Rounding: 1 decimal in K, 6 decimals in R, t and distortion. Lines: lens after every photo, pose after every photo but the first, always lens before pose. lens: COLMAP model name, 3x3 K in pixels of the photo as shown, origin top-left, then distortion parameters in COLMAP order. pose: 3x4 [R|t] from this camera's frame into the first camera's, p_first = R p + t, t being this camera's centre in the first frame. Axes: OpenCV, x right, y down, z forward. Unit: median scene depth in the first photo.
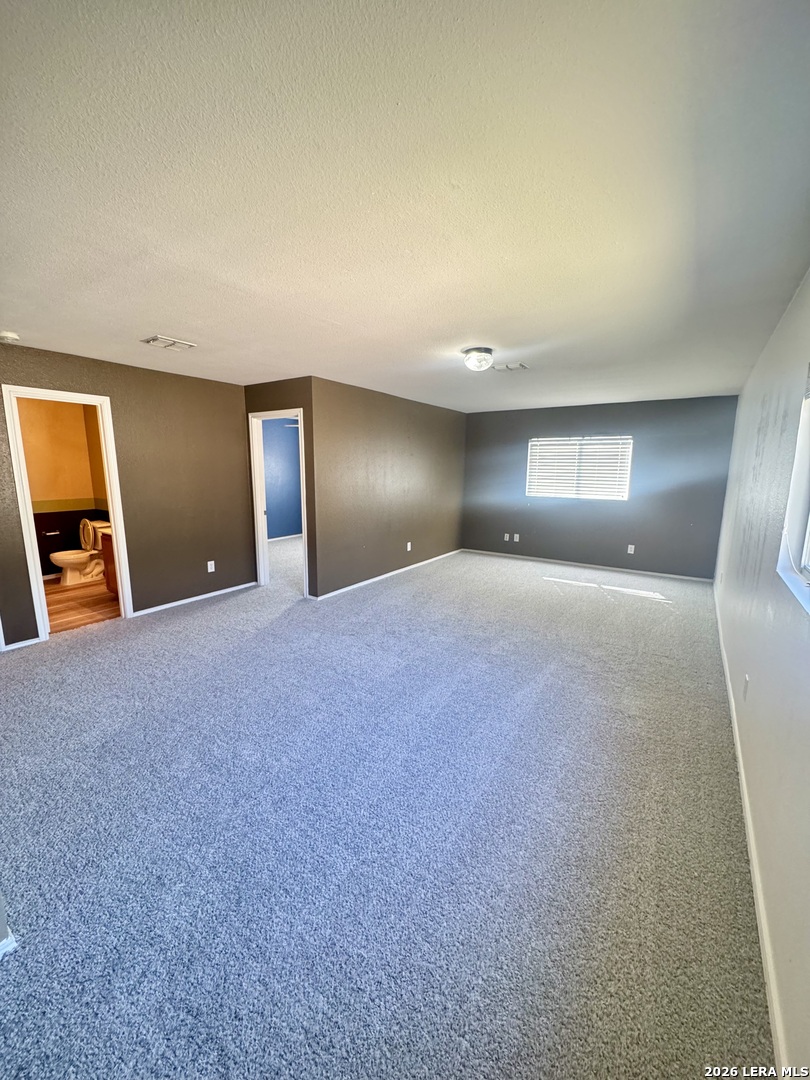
lens RADIAL K [[434.2, 0, 407.4], [0, 434.2, 541.5], [0, 0, 1]] dist [0.000416, -0.000103]
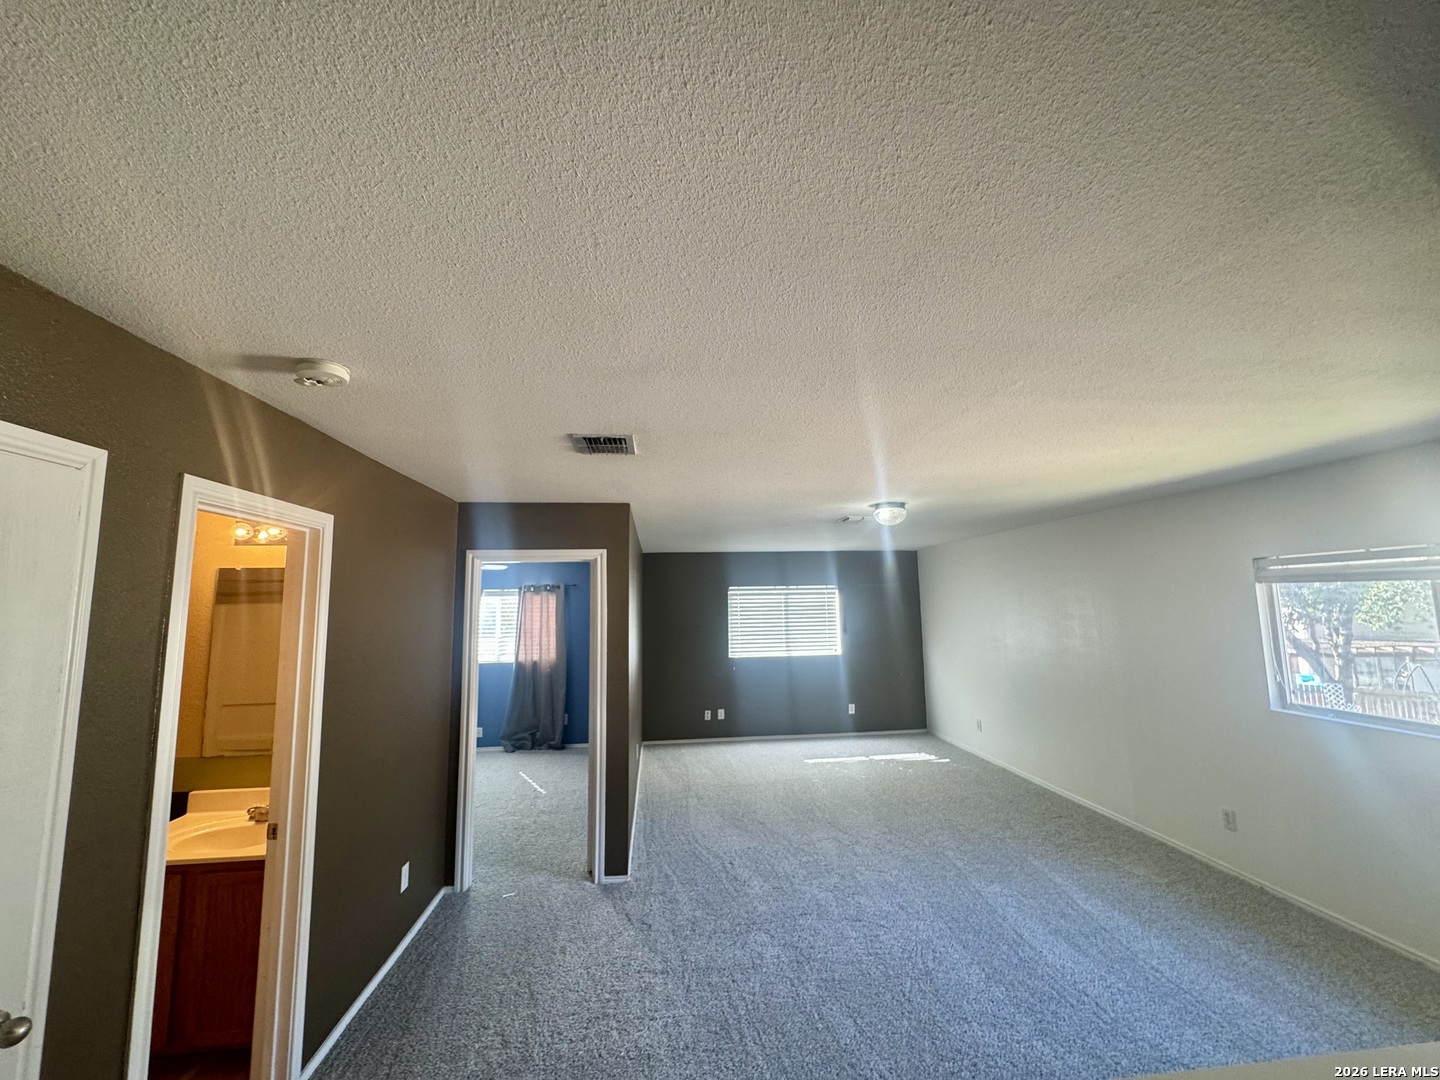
lens RADIAL K [[579.0, 0, 725.1], [0, 579.0, 532.9], [0, 0, 1]] dist [0.000416, -0.000103]
pose [[0.755560, 0.061057, 0.652228, -0.594505], [0.133701, 0.960316, -0.244781, -0.090133], [-0.641290, 0.272150, 0.717413, 0.254211]]
